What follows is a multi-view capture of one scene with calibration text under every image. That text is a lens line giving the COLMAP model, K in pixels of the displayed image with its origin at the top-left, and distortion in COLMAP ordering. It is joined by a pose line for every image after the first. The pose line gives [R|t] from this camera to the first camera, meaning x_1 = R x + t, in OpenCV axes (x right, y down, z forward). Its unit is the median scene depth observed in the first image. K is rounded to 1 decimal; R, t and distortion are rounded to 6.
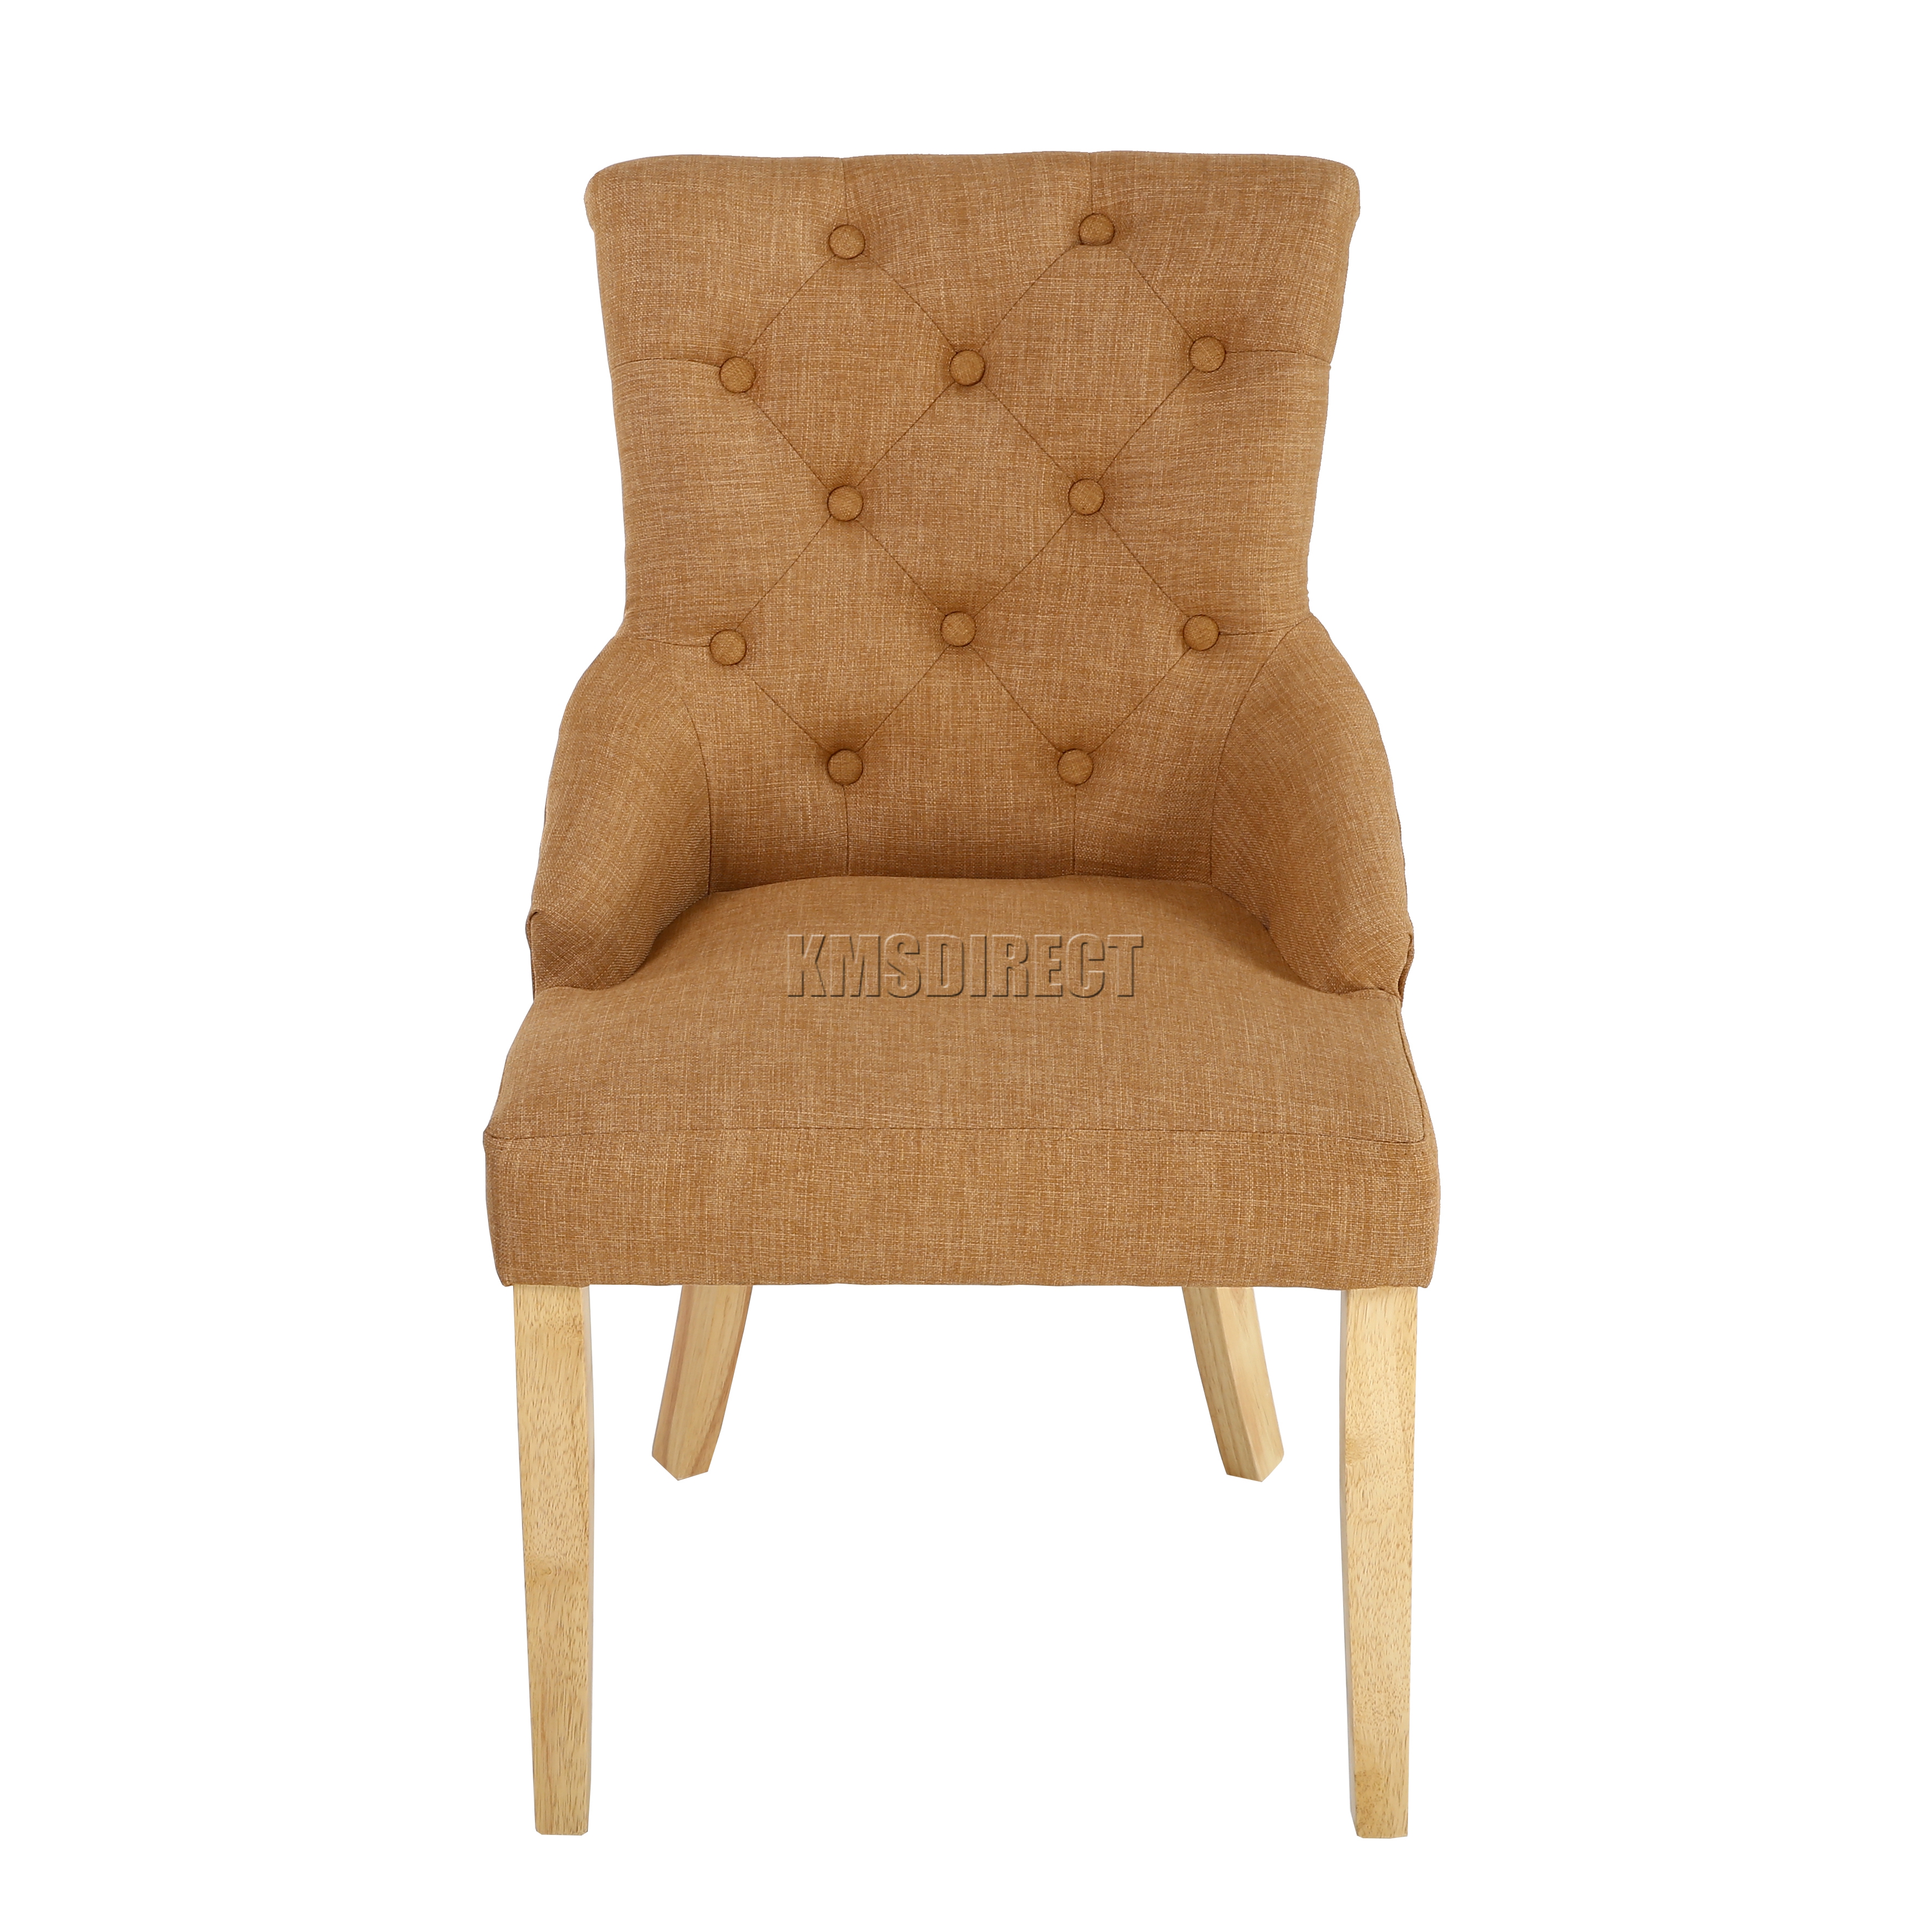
lens RADIAL K [[3810.6, 0, 966.0], [0, 3810.6, 966.0], [0, 0, 1]] dist [-0.057043, -0.007060]
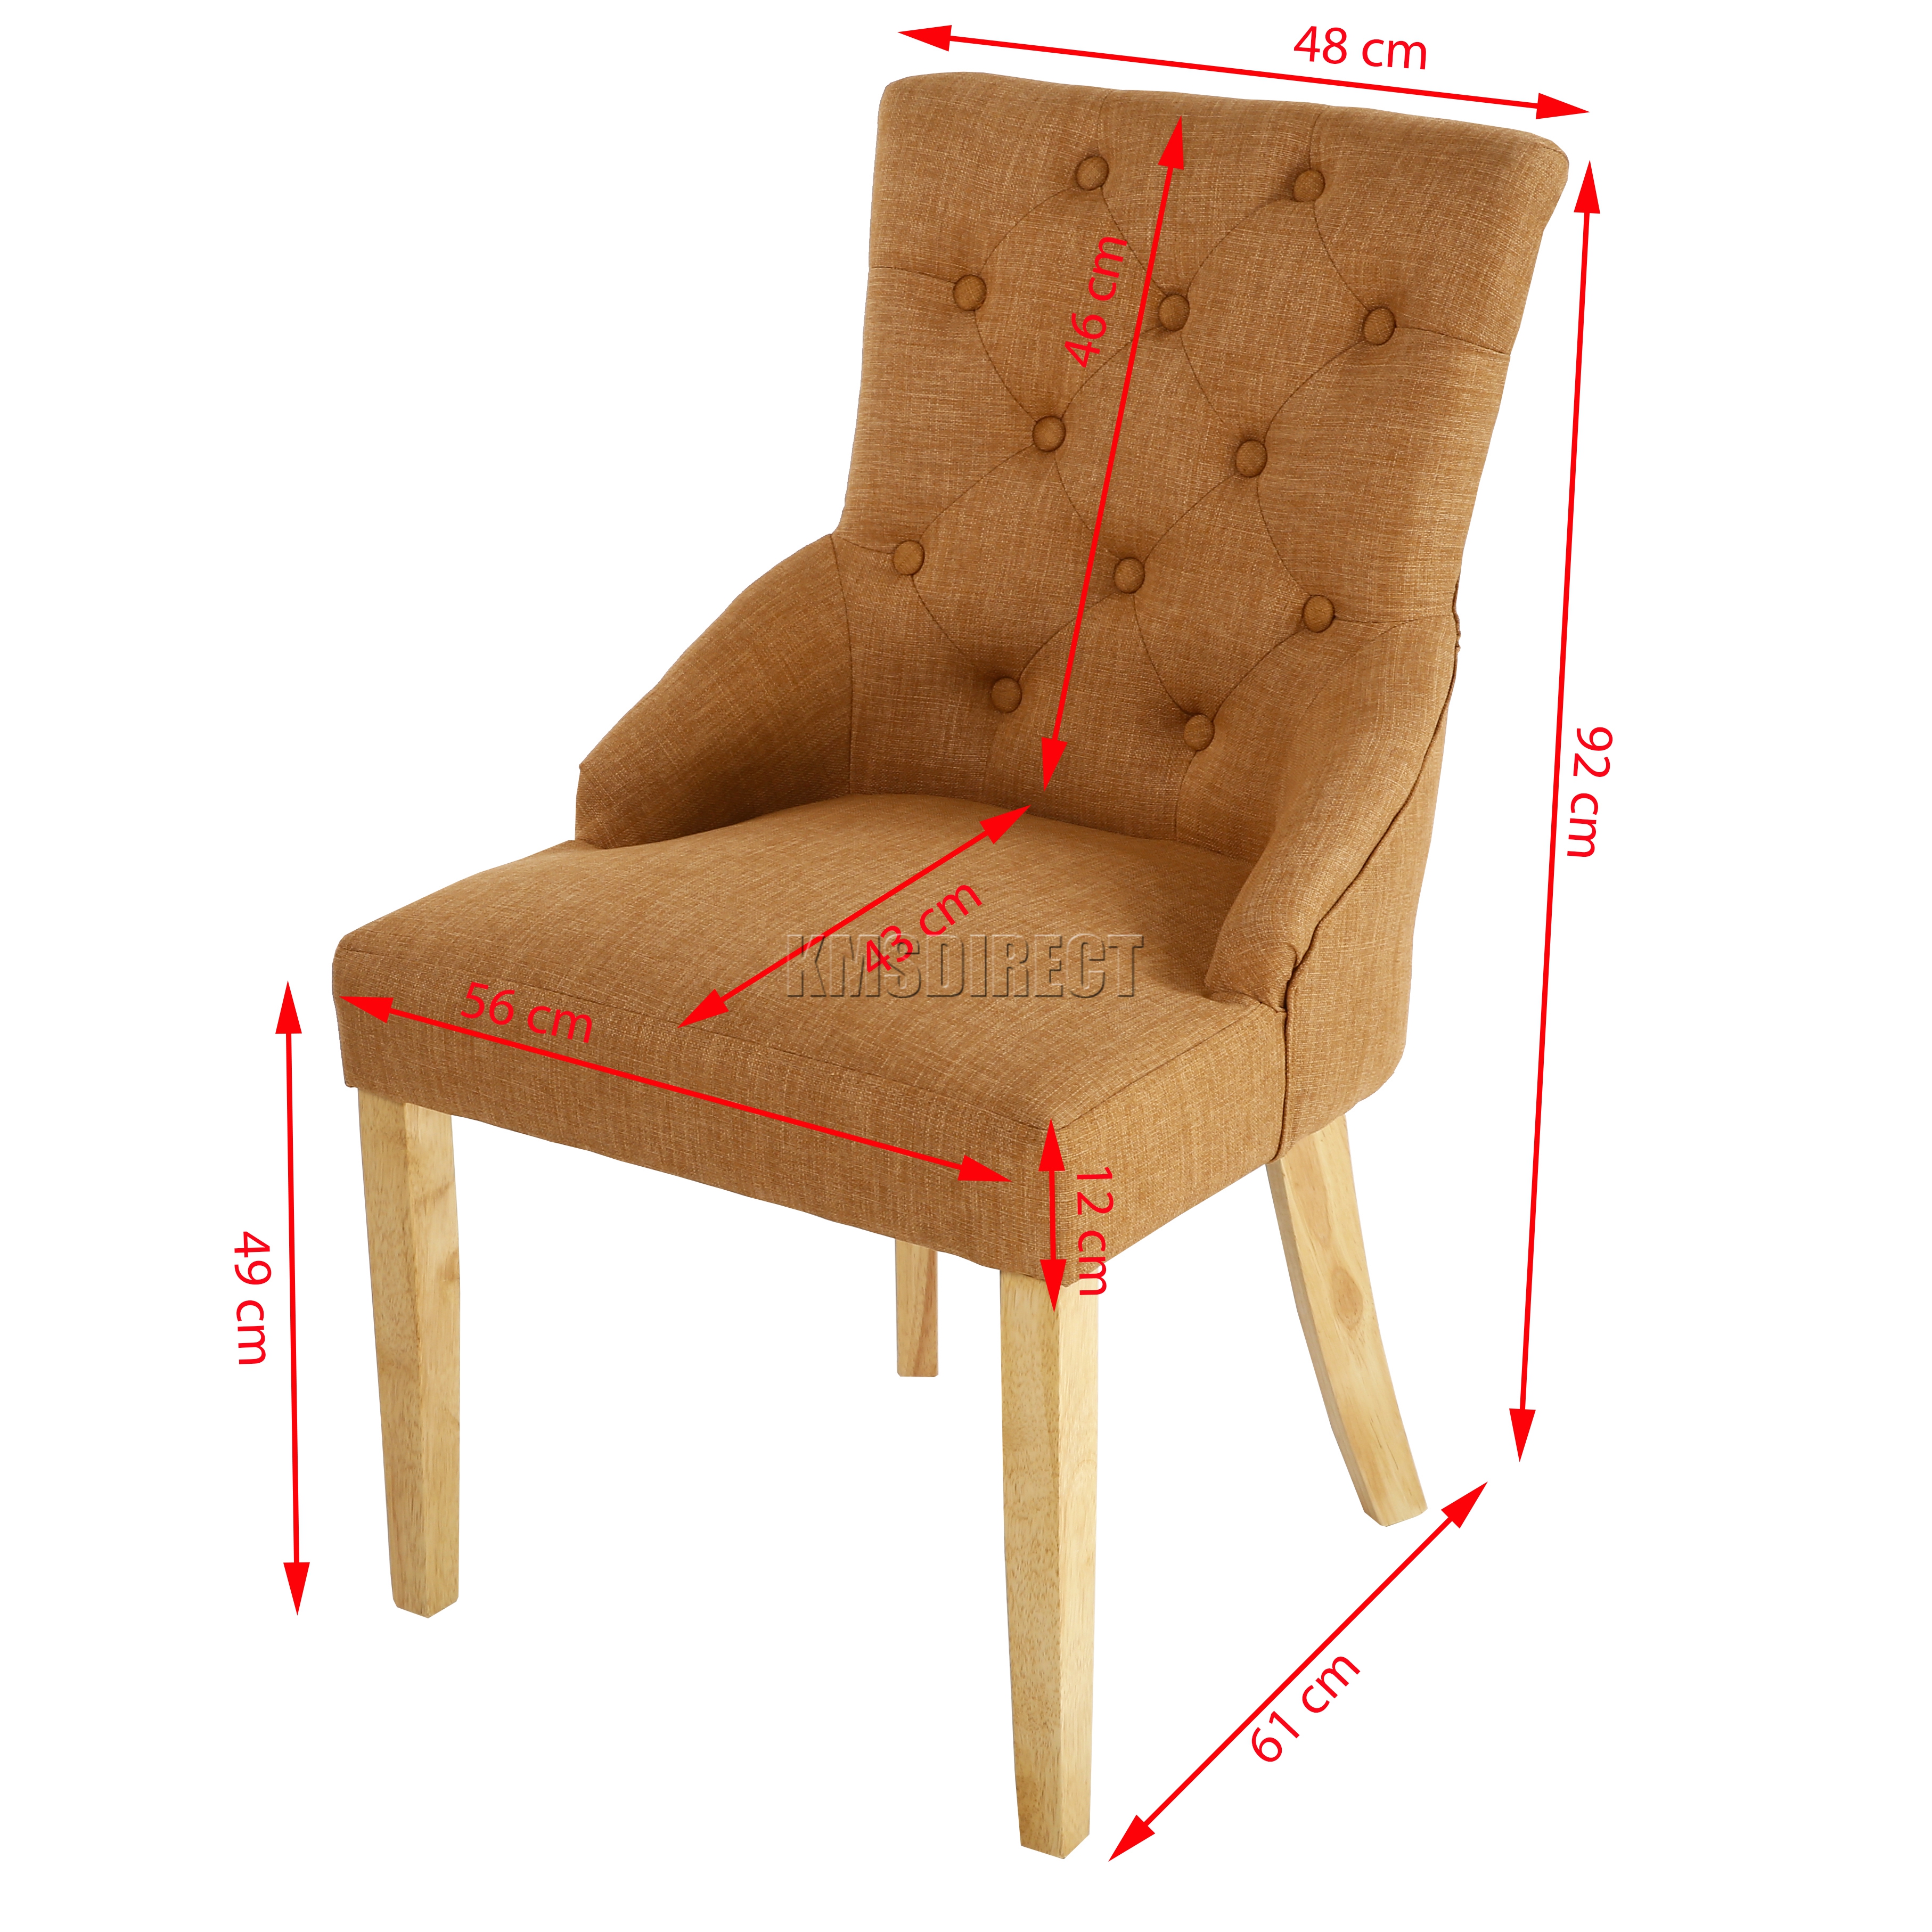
lens RADIAL K [[4008.6, 0, 966.0], [0, 4008.6, 966.0], [0, 0, 1]] dist [-0.045415, -0.303223]
pose [[0.843751, 0.196138, -0.499613, 0.507572], [-0.193476, 0.979404, 0.057751, -0.042053], [0.500650, 0.047936, 0.864321, 0.091988]]
